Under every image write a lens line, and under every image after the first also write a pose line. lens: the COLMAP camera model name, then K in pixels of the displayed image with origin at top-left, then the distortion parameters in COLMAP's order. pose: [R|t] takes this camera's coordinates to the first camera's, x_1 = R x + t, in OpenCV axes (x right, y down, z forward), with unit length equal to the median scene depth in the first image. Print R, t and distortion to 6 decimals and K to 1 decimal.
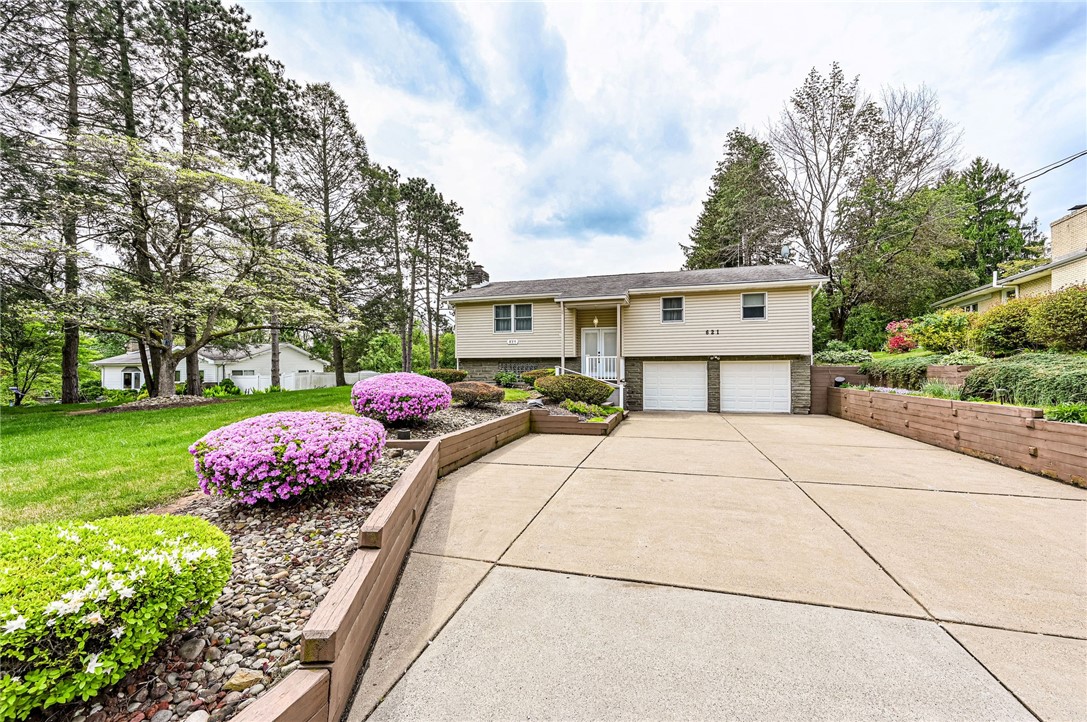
lens RADIAL K [[444.8, 0, 526.3], [0, 444.8, 363.4], [0, 0, 1]] dist [0.000077, 0.000154]
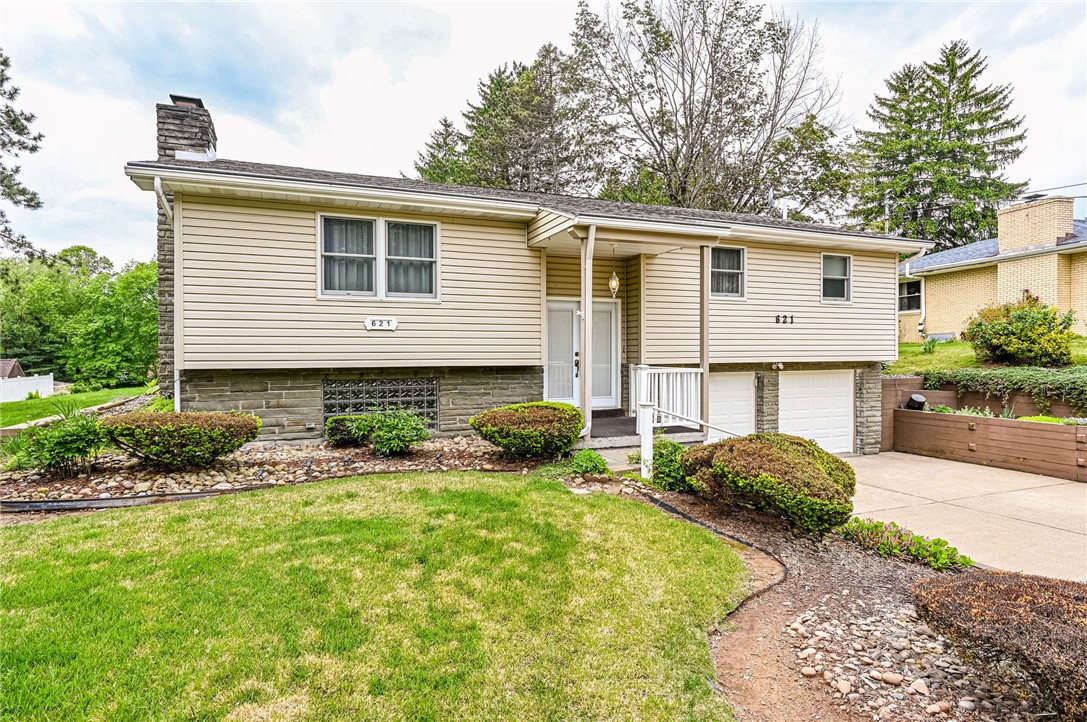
lens RADIAL K [[603.4, 0, 543.5], [0, 603.4, 361.0], [0, 0, 1]] dist [-0.000027, -0.000276]
pose [[0.765352, -0.010881, 0.643519, -0.246875], [-0.005659, 0.999705, 0.023634, -0.030638], [-0.643586, -0.021730, 0.765065, 0.545158]]
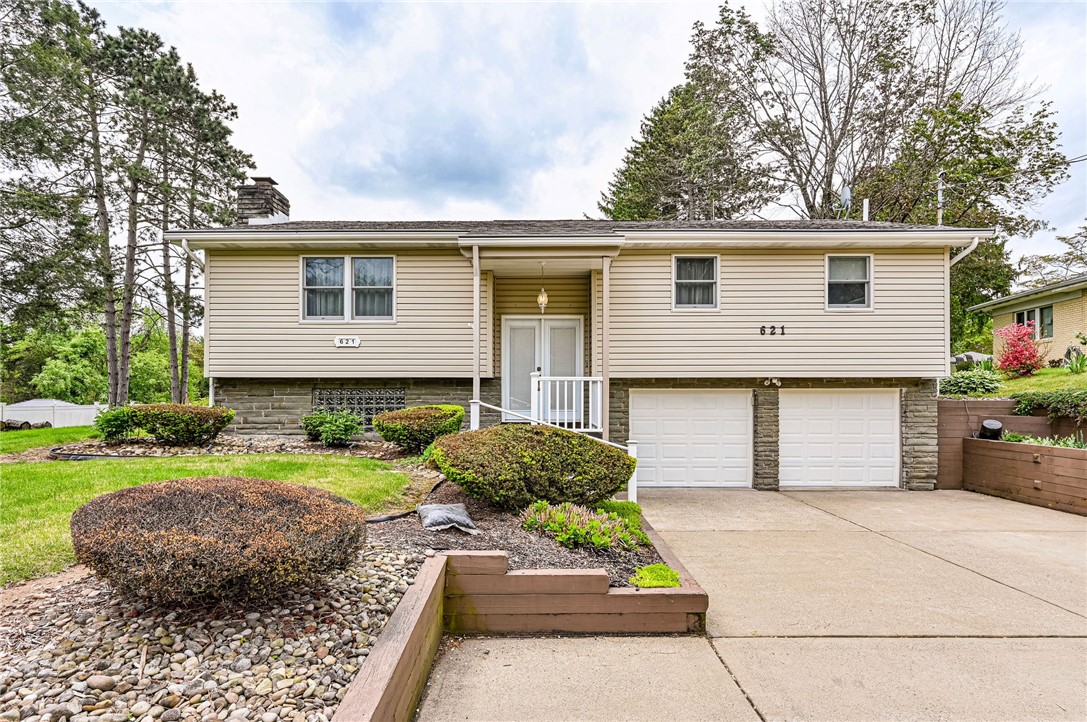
lens RADIAL K [[615.5, 0, 529.7], [0, 615.5, 392.8], [0, 0, 1]] dist [0.000300, -0.000764]
pose [[0.957254, 0.003205, 0.289230, -0.034180], [-0.006113, 0.999939, 0.009152, -0.004627], [-0.289183, -0.010529, 0.957216, 0.367539]]
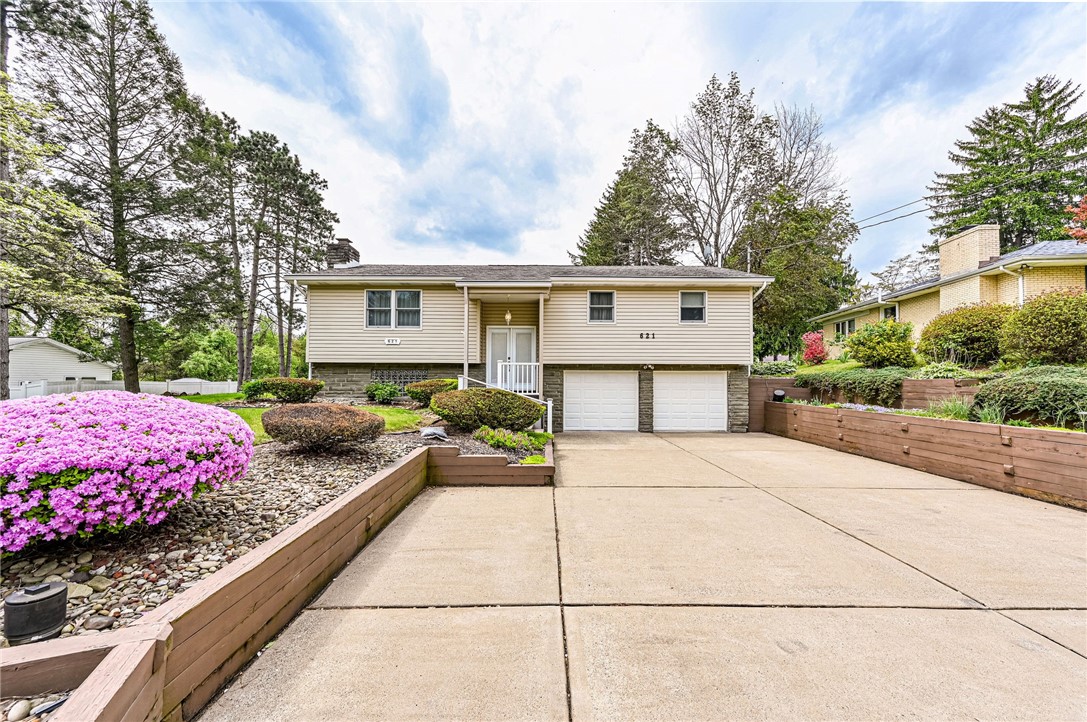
lens RADIAL K [[448.0, 0, 538.0], [0, 448.0, 366.9], [0, 0, 1]] dist [-0.000621, 0.000139]
pose [[0.956333, 0.014017, 0.291942, -0.016685], [-0.010825, 0.999863, -0.012547, 0.000393], [-0.292078, 0.008838, 0.956354, 0.228940]]
